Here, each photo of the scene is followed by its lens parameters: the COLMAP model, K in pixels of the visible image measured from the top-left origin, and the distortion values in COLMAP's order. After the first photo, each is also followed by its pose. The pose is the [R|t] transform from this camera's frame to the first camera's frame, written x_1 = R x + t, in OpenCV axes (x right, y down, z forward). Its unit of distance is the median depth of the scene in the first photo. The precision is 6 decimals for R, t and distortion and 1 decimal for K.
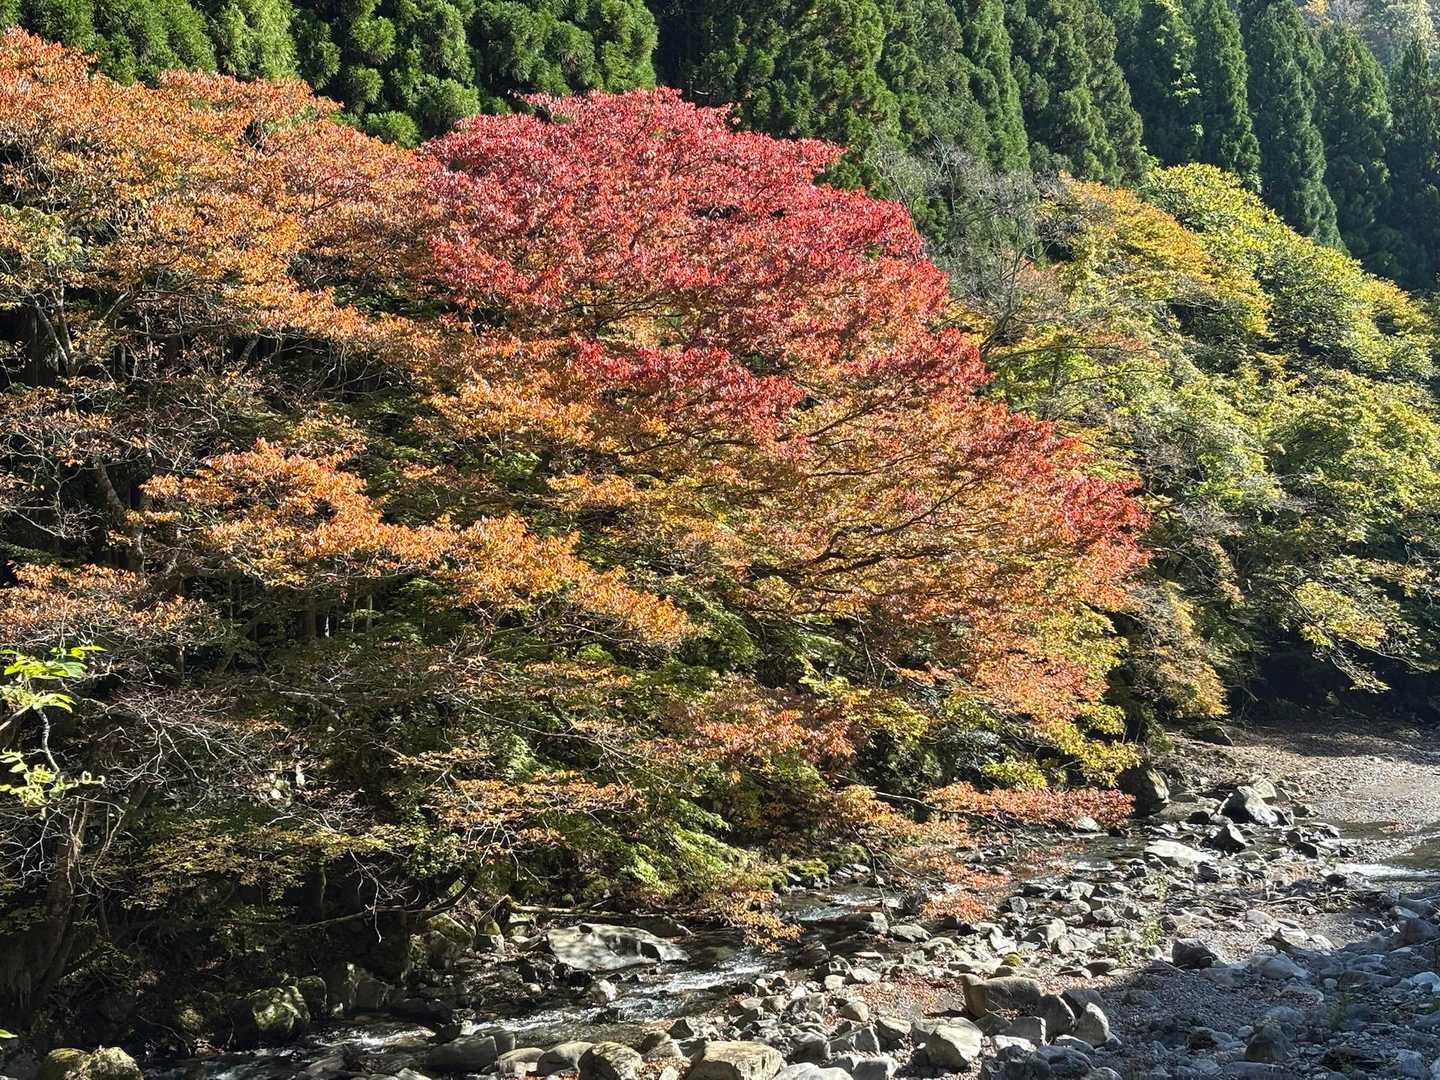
lens RADIAL K [[2058.4, 0, 721.6], [0, 2058.4, 550.7], [0, 0, 1]] dist [0.084158, 0.000000]
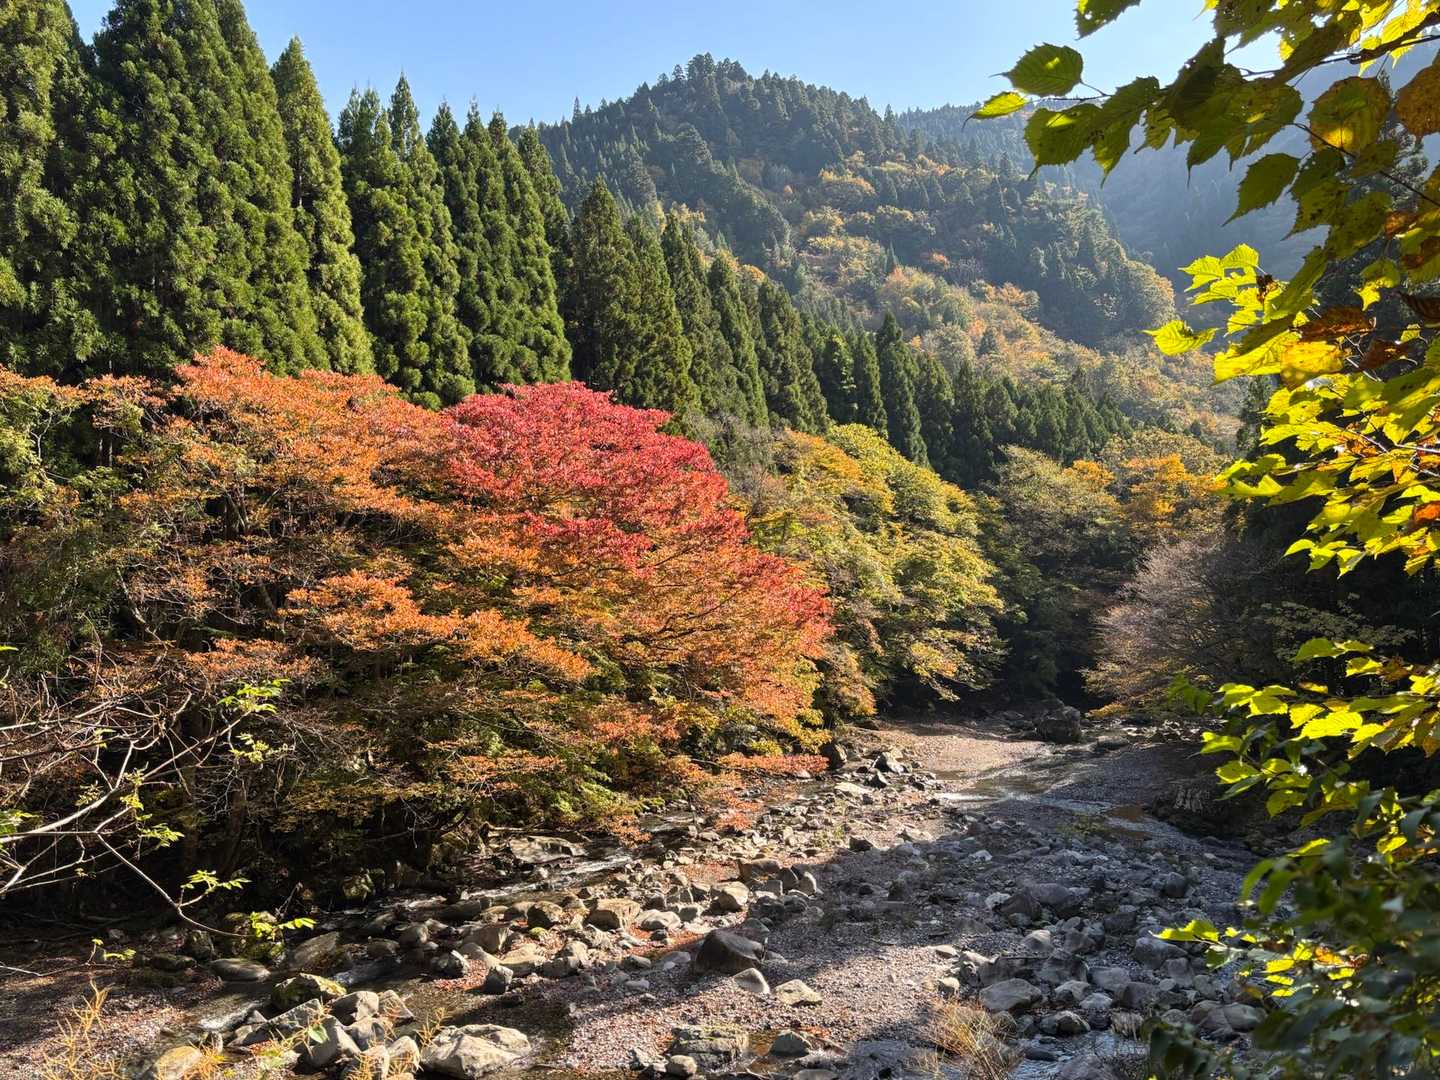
lens RADIAL K [[2058.4, 0, 717.4], [0, 2058.4, 536.0], [0, 0, 1]] dist [0.084158, 0.000000]
pose [[0.992566, -0.001692, 0.121700, -0.126201], [0.009742, 0.997799, -0.065589, 0.039677], [-0.121321, 0.066287, 0.990397, -0.845284]]
